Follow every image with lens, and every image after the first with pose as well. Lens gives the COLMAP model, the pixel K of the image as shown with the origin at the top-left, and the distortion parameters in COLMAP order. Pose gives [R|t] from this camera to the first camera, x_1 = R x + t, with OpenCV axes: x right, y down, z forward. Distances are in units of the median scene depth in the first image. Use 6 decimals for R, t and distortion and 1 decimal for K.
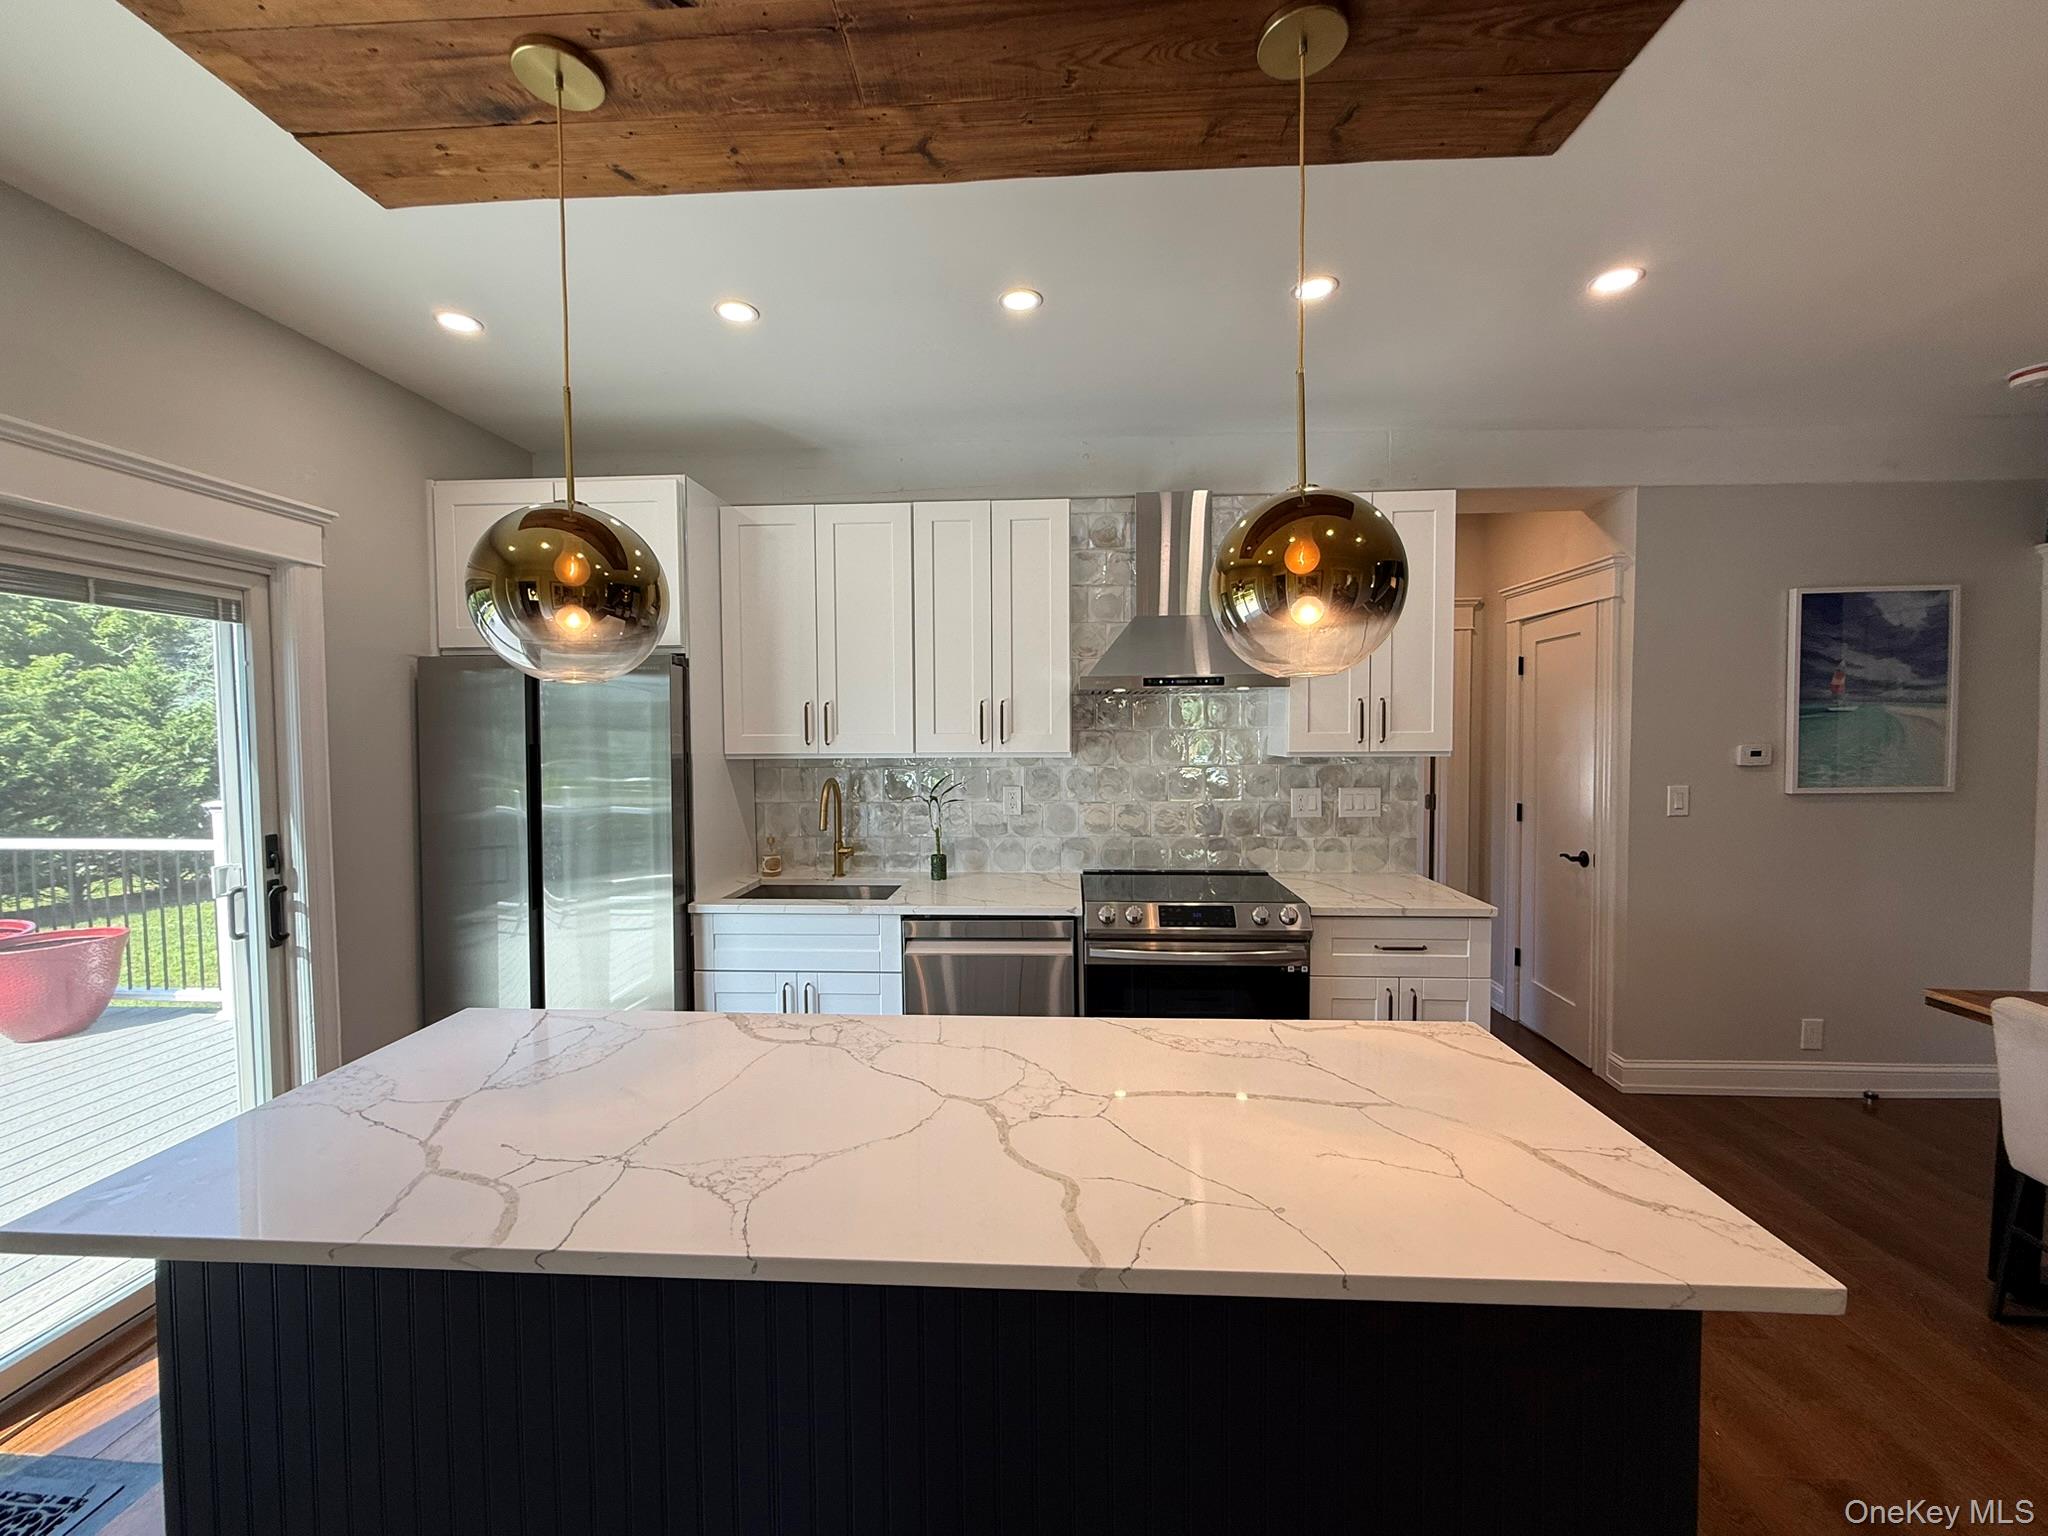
lens RADIAL K [[810.9, 0, 1019.1], [0, 810.9, 765.0], [0, 0, 1]] dist [-0.000458, -0.000381]
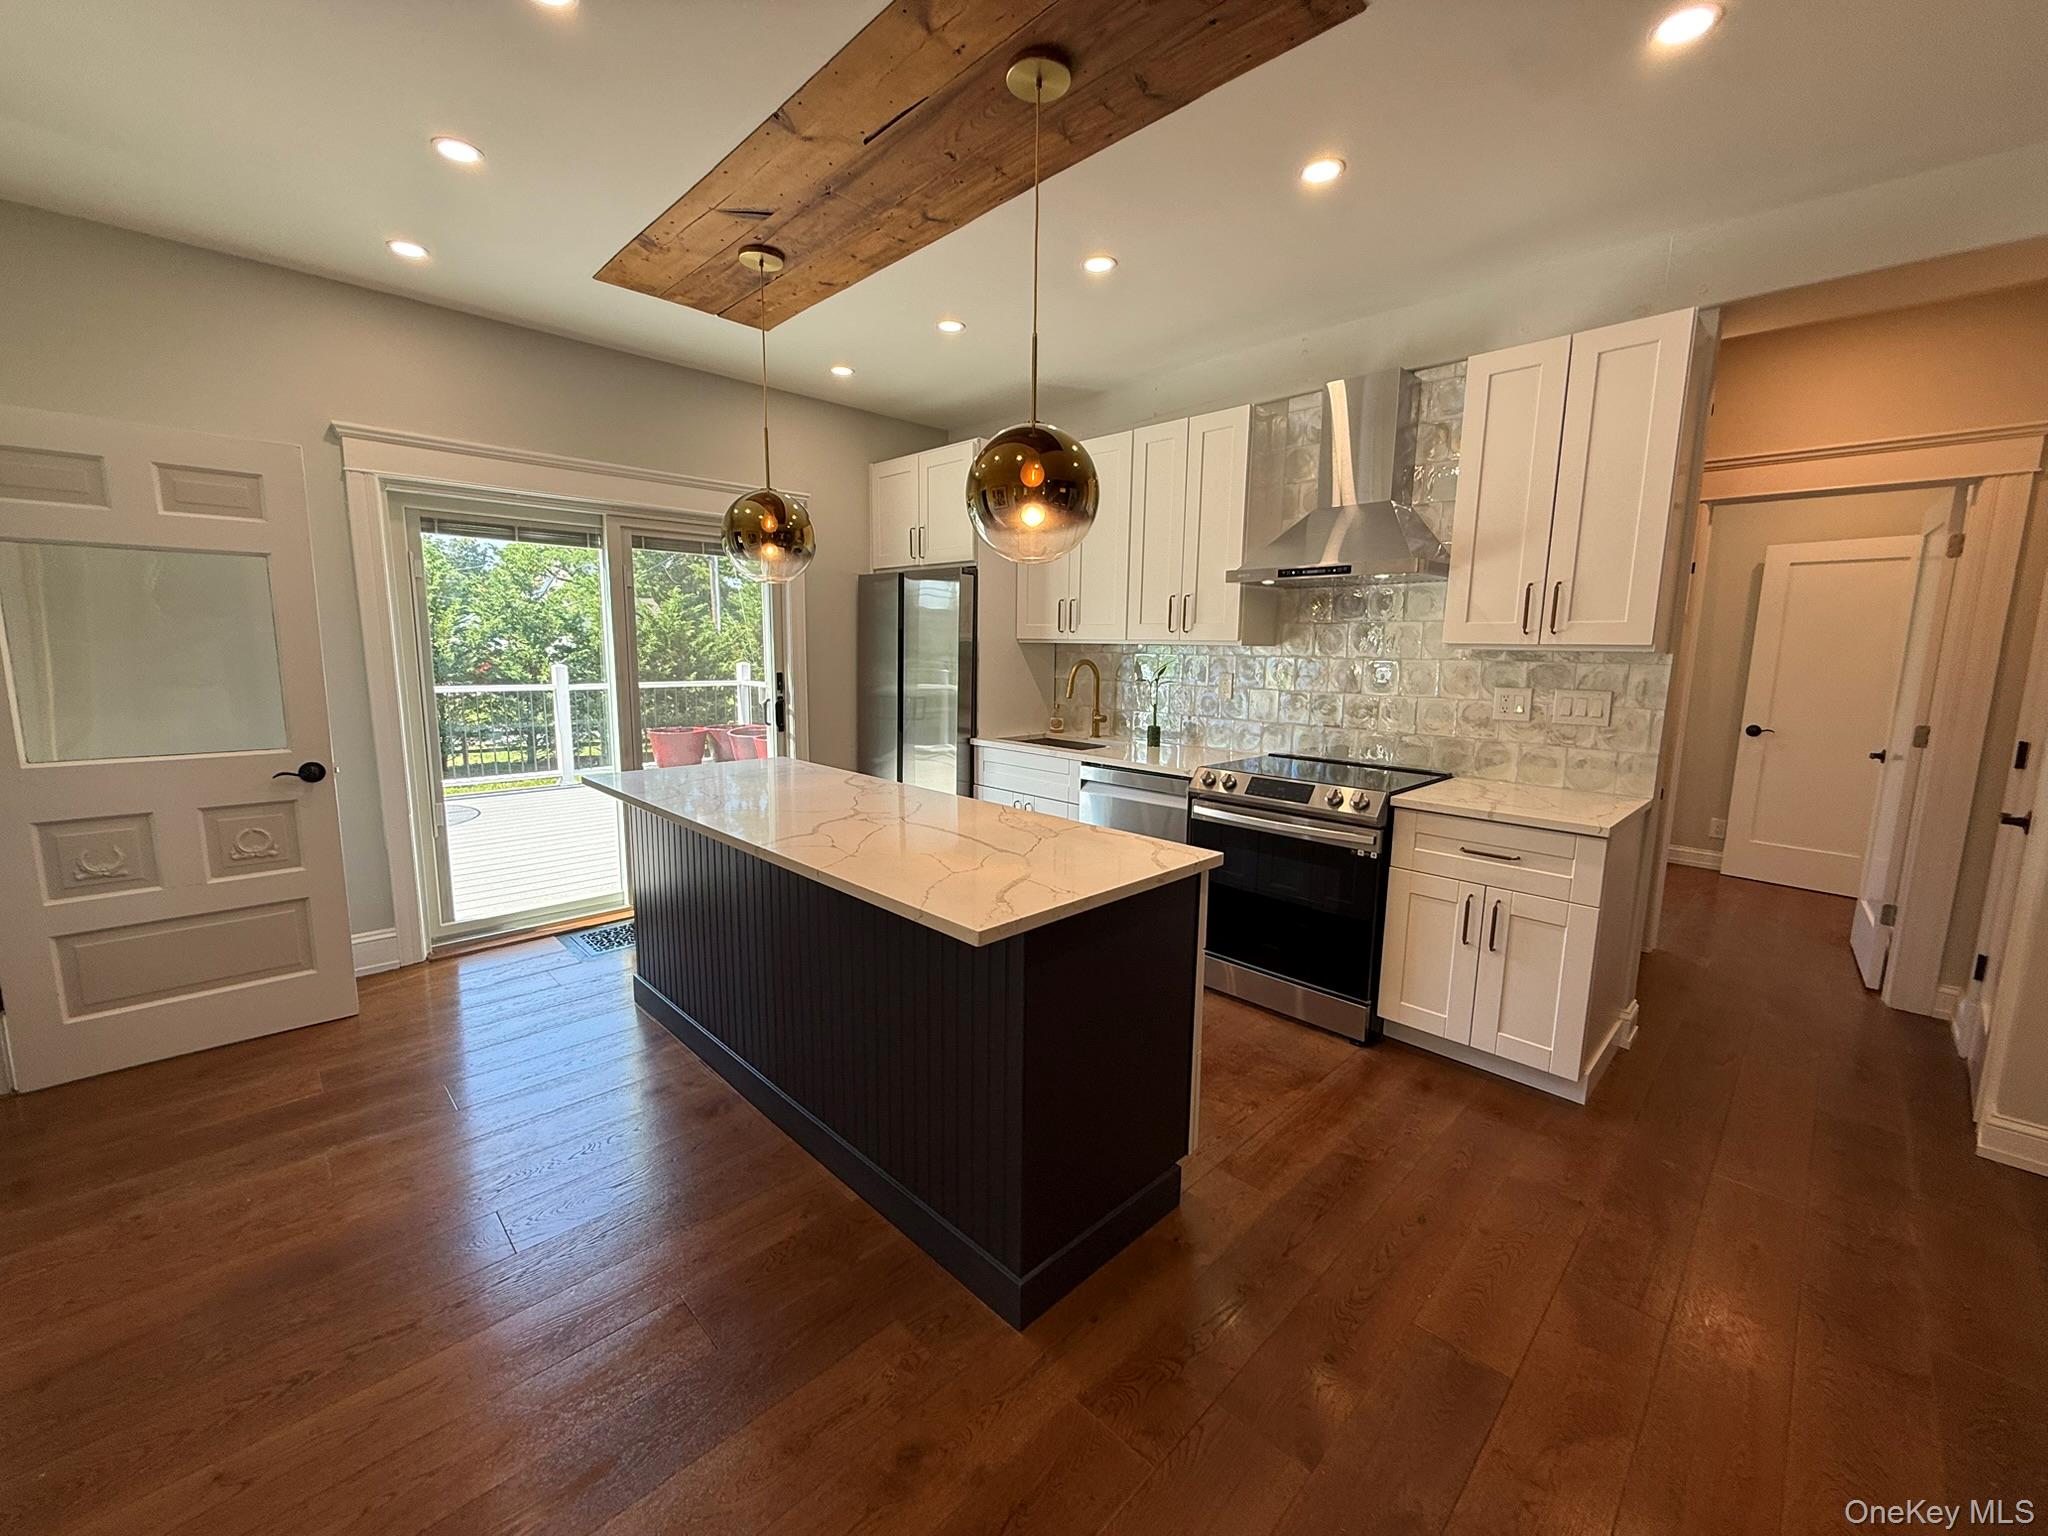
lens RADIAL K [[810.9, 0, 1021.7], [0, 810.9, 765.8], [0, 0, 1]] dist [-0.000458, -0.000381]
pose [[0.742489, 0.116999, -0.659561, 0.601560], [-0.047631, 0.991357, 0.122236, 0.032963], [0.668163, -0.059343, 0.741645, -0.037008]]
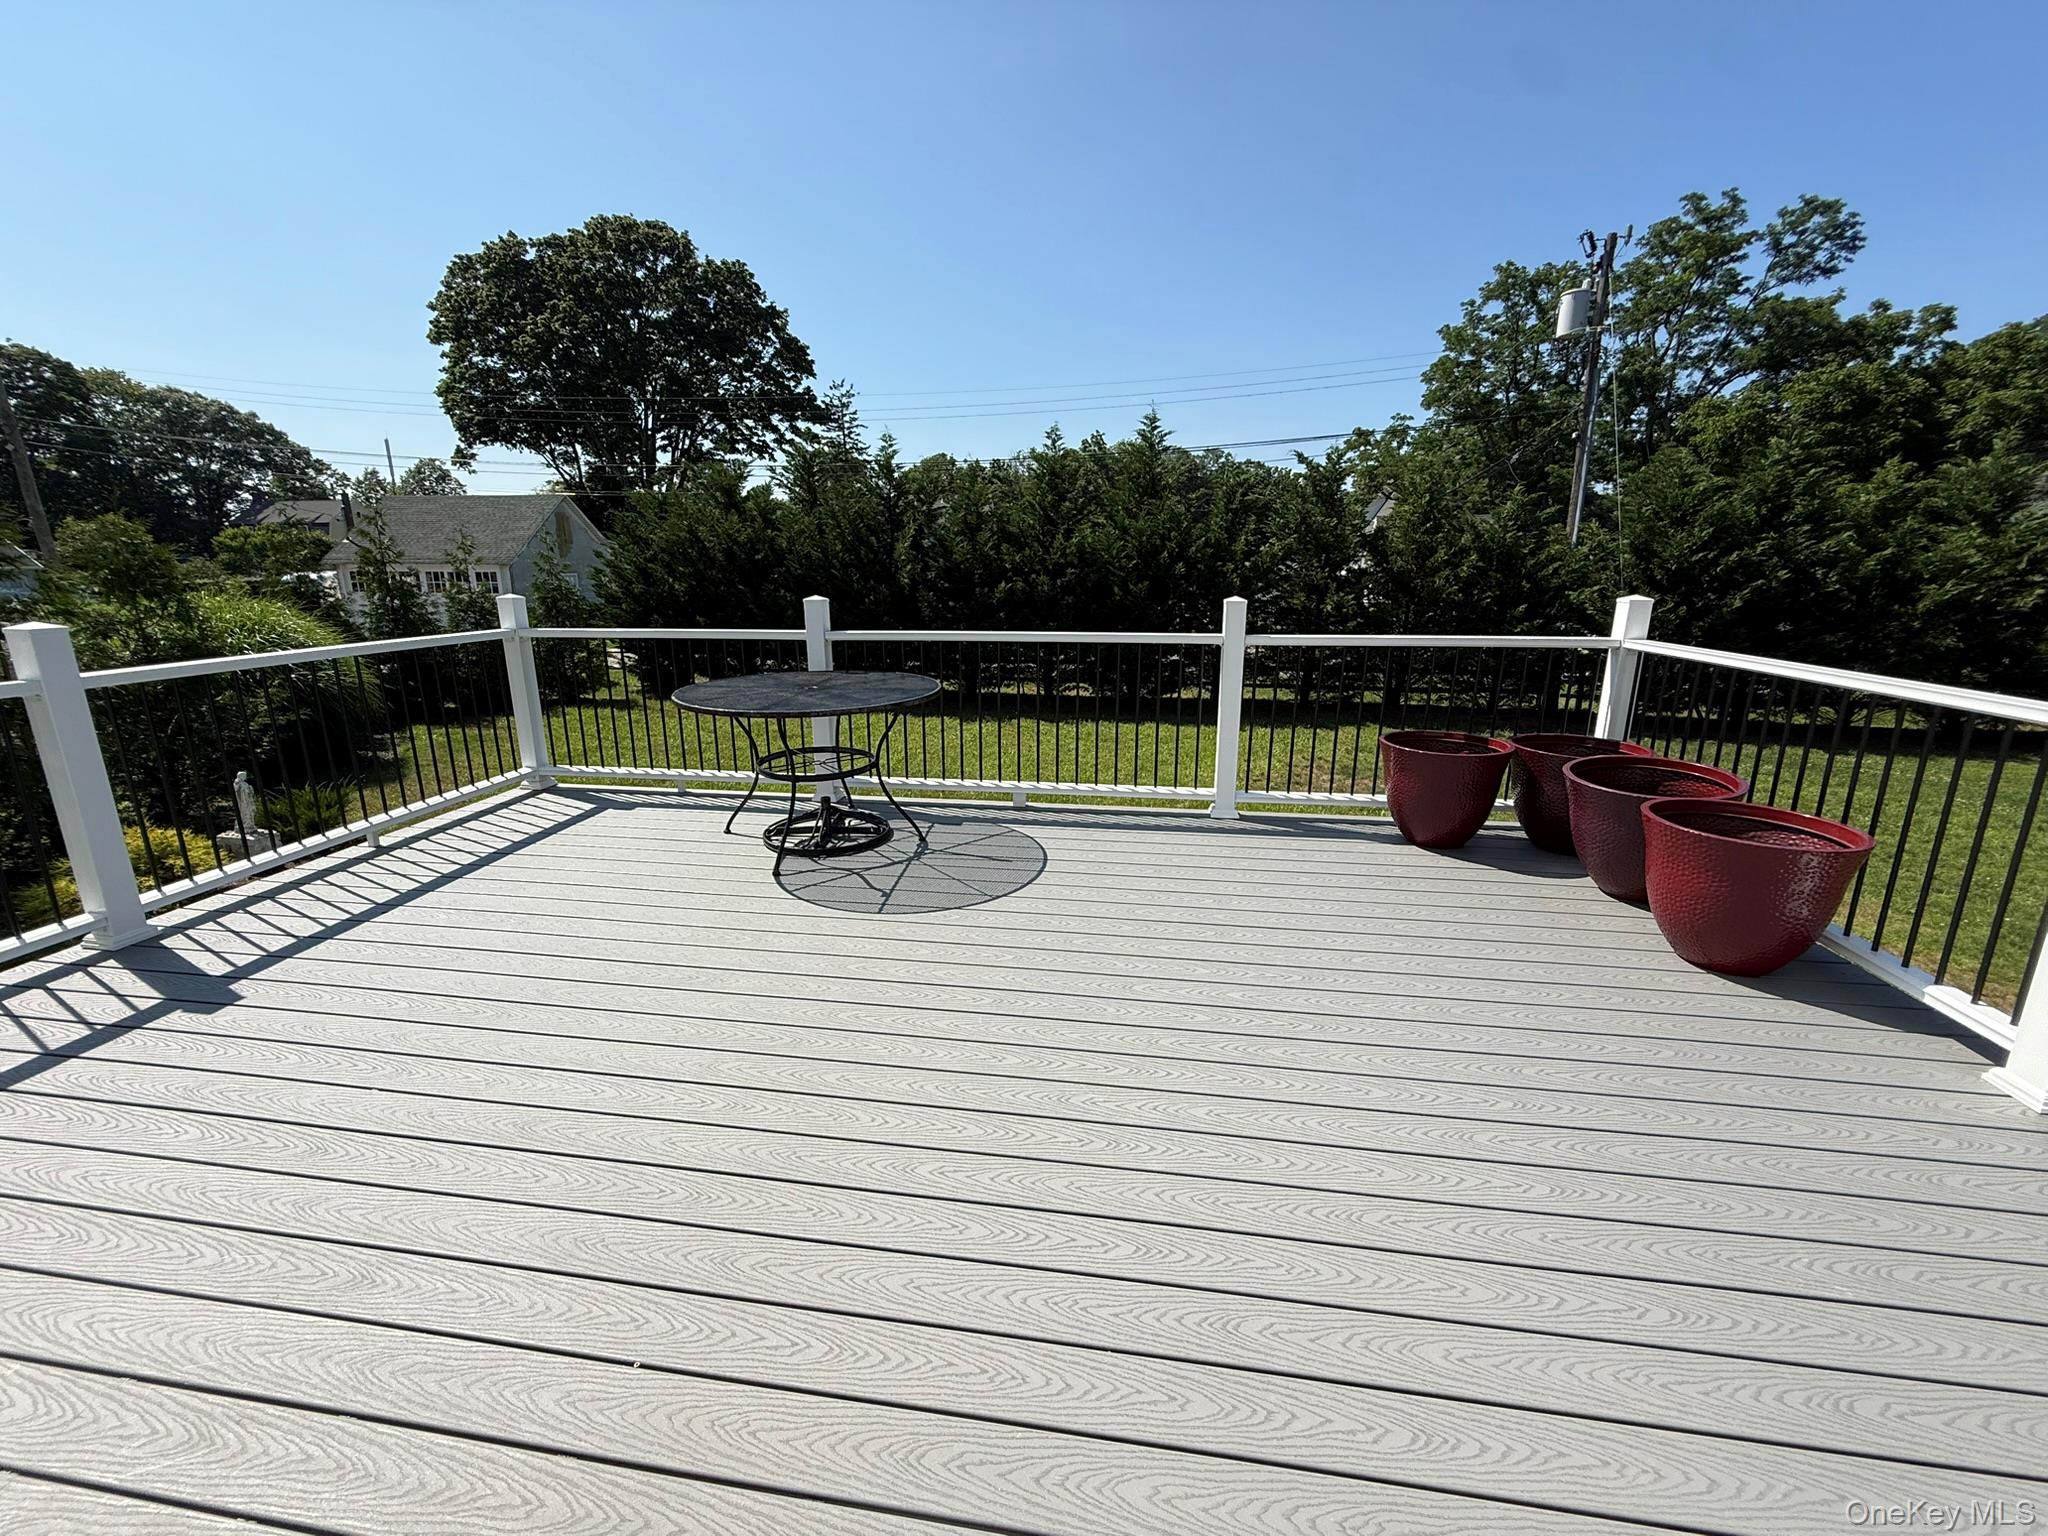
lens RADIAL K [[810.9, 0, 1009.0], [0, 810.9, 765.1], [0, 0, 1]] dist [-0.000458, -0.000381]
pose [[-0.104700, 0.245020, -0.963848, -0.709378], [-0.033366, 0.967764, 0.249640, 0.043554], [0.993944, 0.058297, -0.093150, 0.631149]]
